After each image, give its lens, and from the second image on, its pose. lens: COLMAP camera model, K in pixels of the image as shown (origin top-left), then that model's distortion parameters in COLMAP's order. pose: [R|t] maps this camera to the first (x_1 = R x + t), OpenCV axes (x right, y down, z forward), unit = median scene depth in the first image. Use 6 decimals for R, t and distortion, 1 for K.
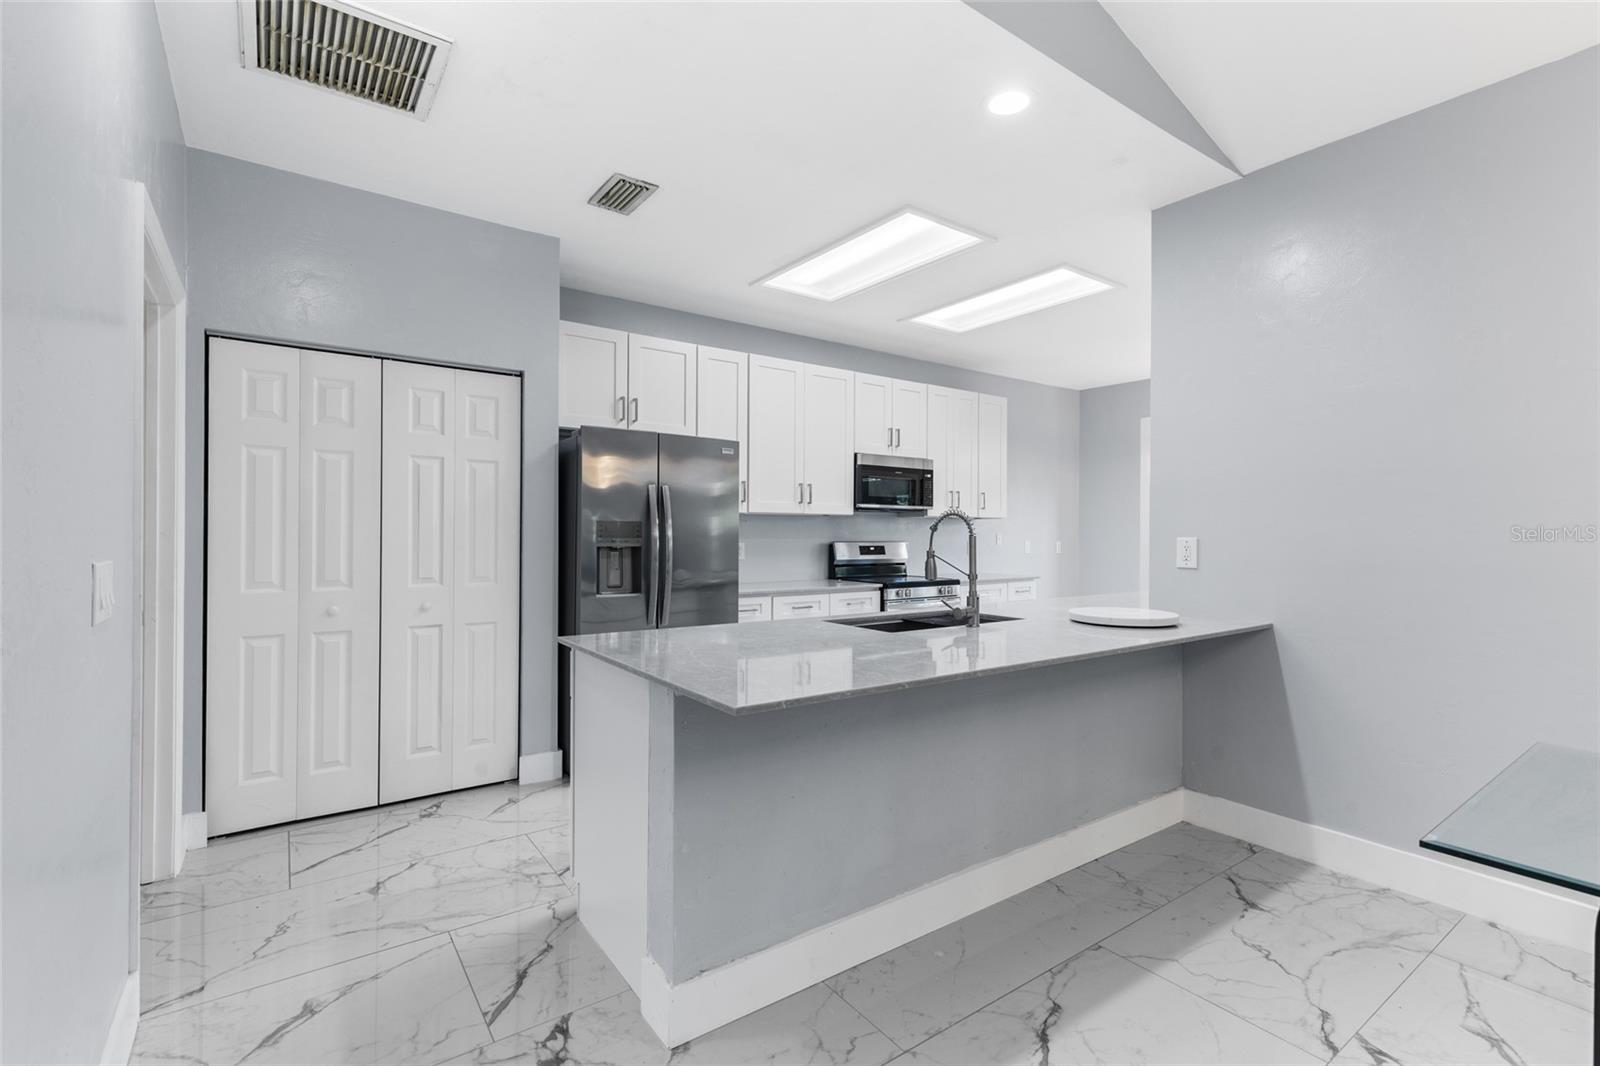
lens RADIAL K [[713.6, 0, 800.0], [0, 713.6, 533.0], [0, 0, 1]] dist [-0.001308, 0.000337]
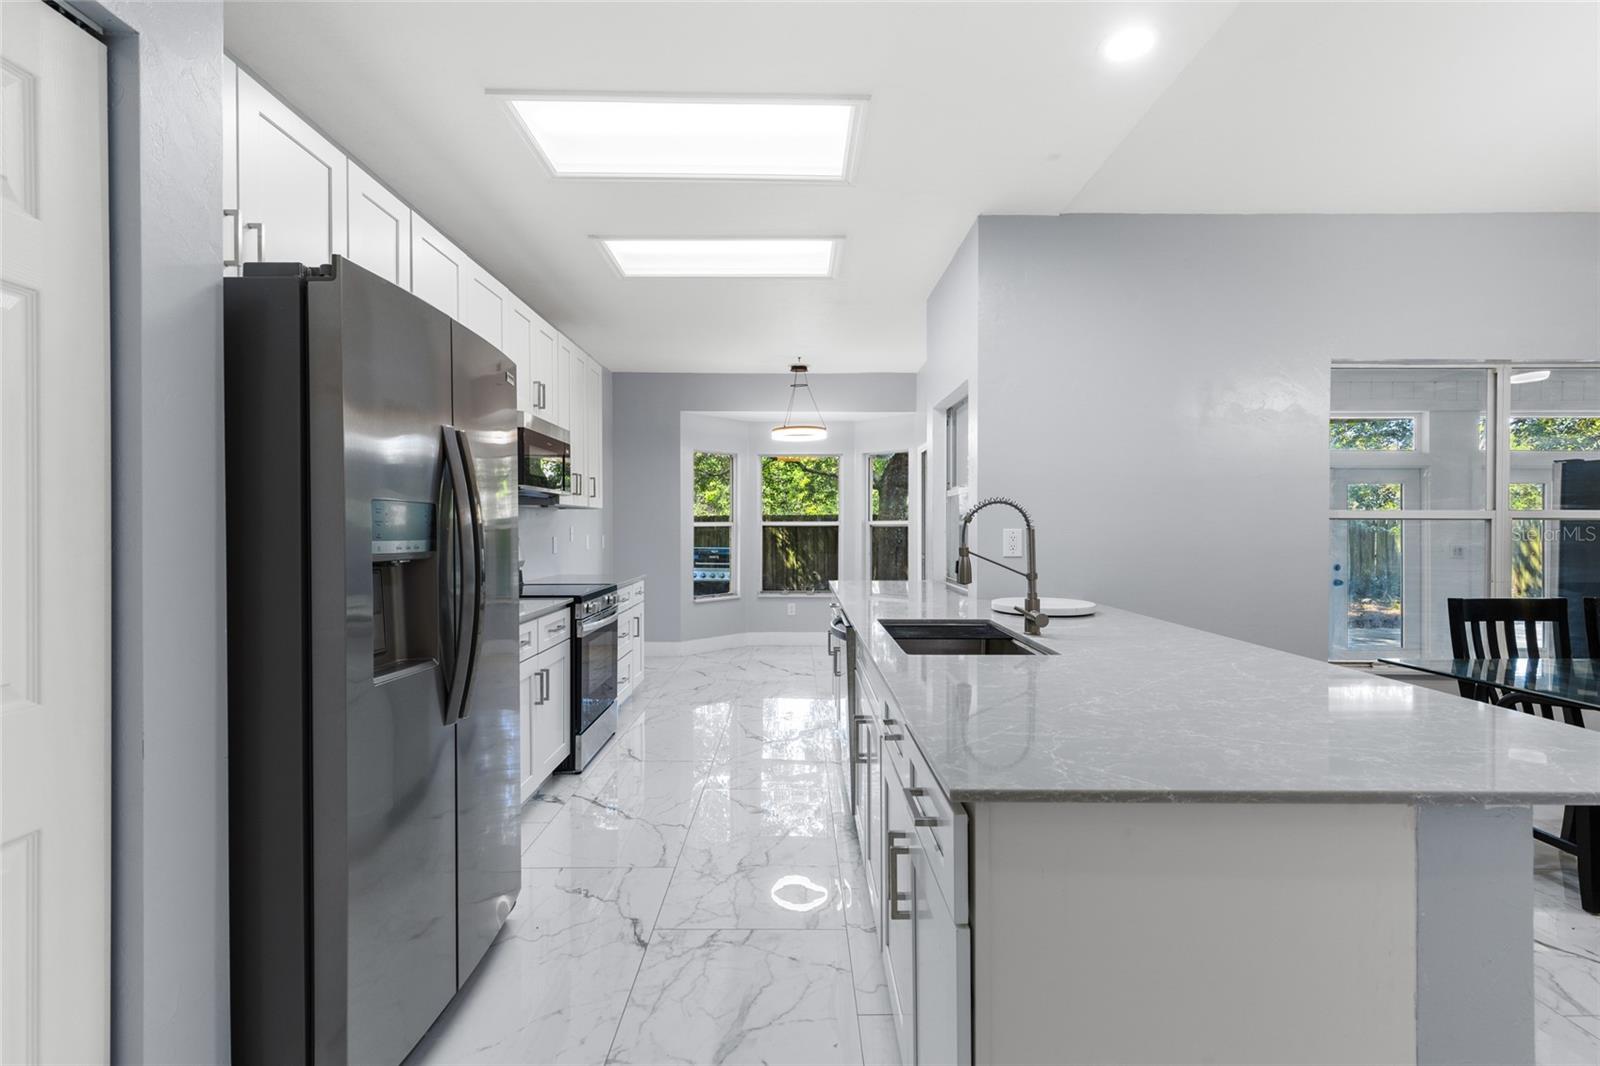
lens RADIAL K [[713.6, 0, 800.0], [0, 713.6, 533.0], [0, 0, 1]] dist [-0.001308, 0.000337]
pose [[0.581772, -0.012496, 0.813256, -0.482549], [0.005997, 0.999921, 0.011074, -0.001279], [-0.813330, -0.001566, 0.581801, 0.574916]]
